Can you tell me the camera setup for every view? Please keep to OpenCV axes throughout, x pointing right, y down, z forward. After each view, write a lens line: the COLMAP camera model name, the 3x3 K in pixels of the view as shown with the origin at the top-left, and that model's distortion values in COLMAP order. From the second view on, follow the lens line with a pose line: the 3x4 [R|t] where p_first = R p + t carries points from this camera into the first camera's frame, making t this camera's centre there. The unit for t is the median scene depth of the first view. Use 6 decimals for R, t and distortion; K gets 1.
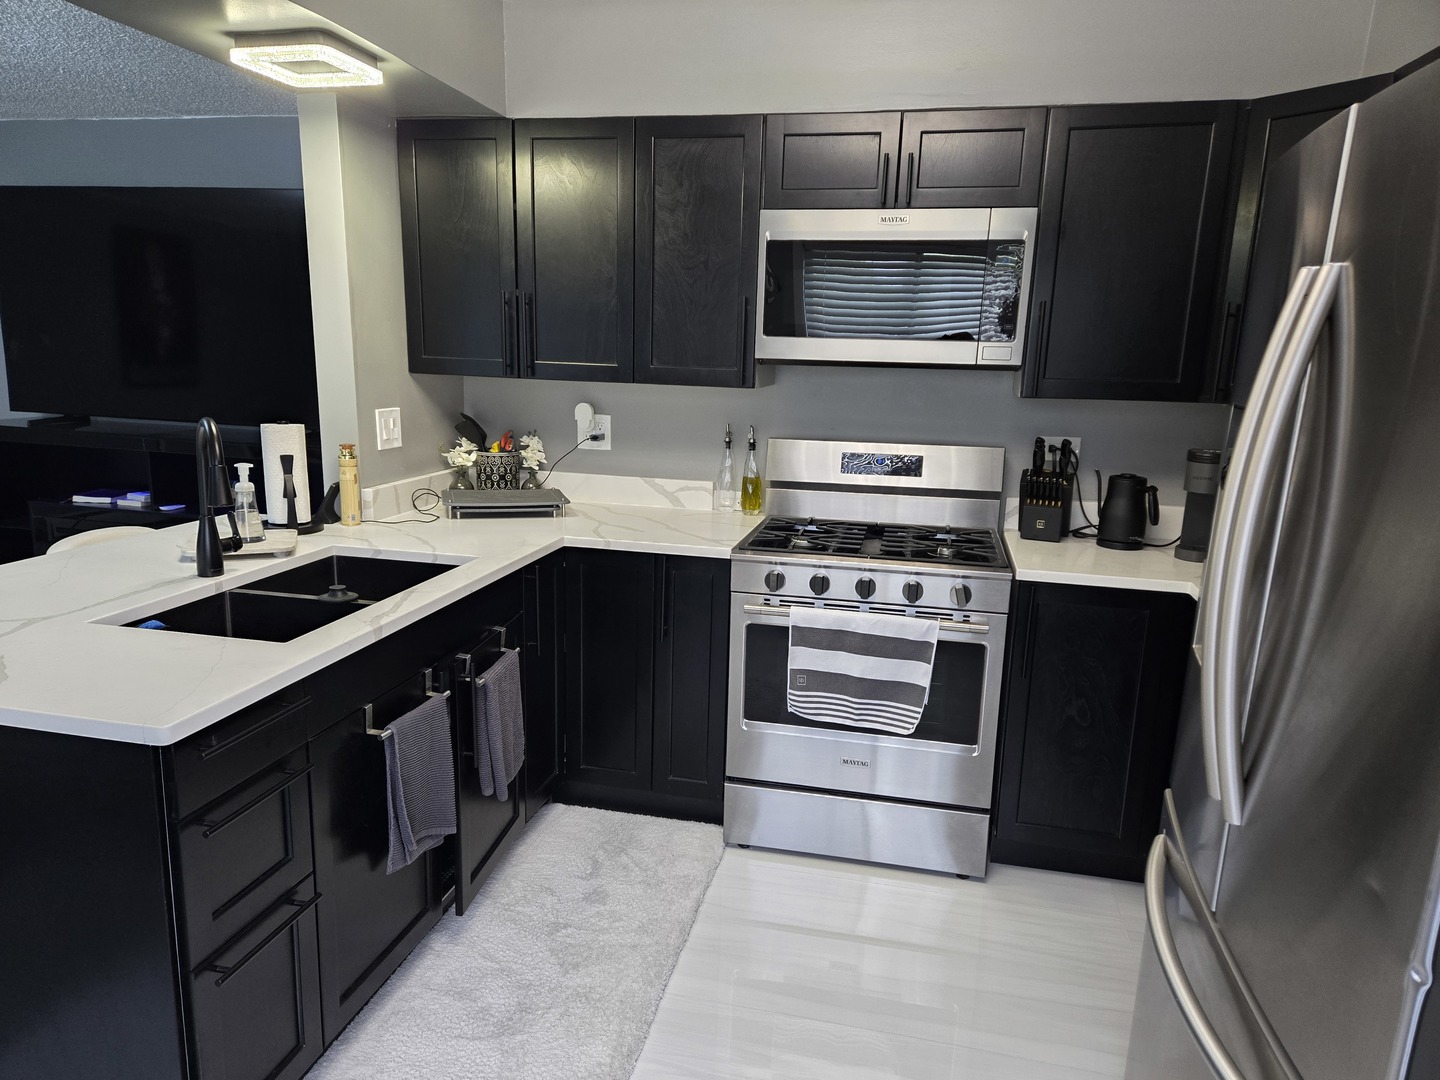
lens RADIAL K [[910.8, 0, 717.8], [0, 910.8, 557.5], [0, 0, 1]] dist [0.026662, -0.000628]
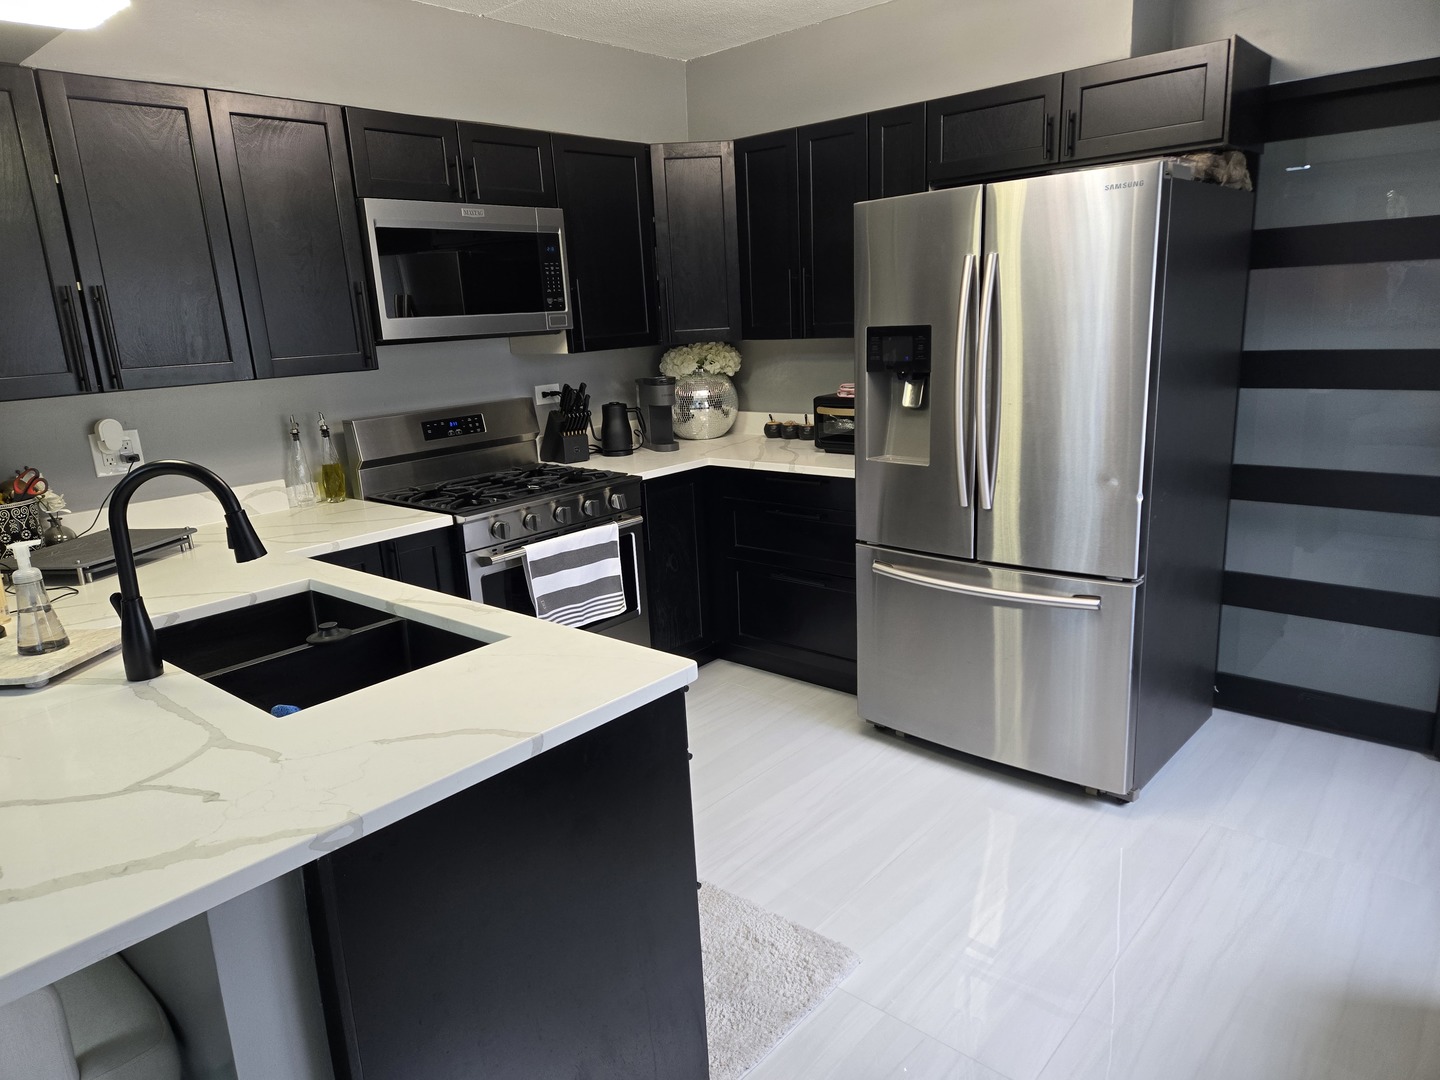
lens RADIAL K [[939.8, 0, 720.0], [0, 939.8, 540.0], [0, 0, 1]] dist [0.000009, -0.001364]
pose [[0.459225, -0.256648, 0.850438, -0.773168], [0.257355, 0.954736, 0.149155, -0.063689], [-0.850224, 0.150368, 0.504489, 0.174093]]
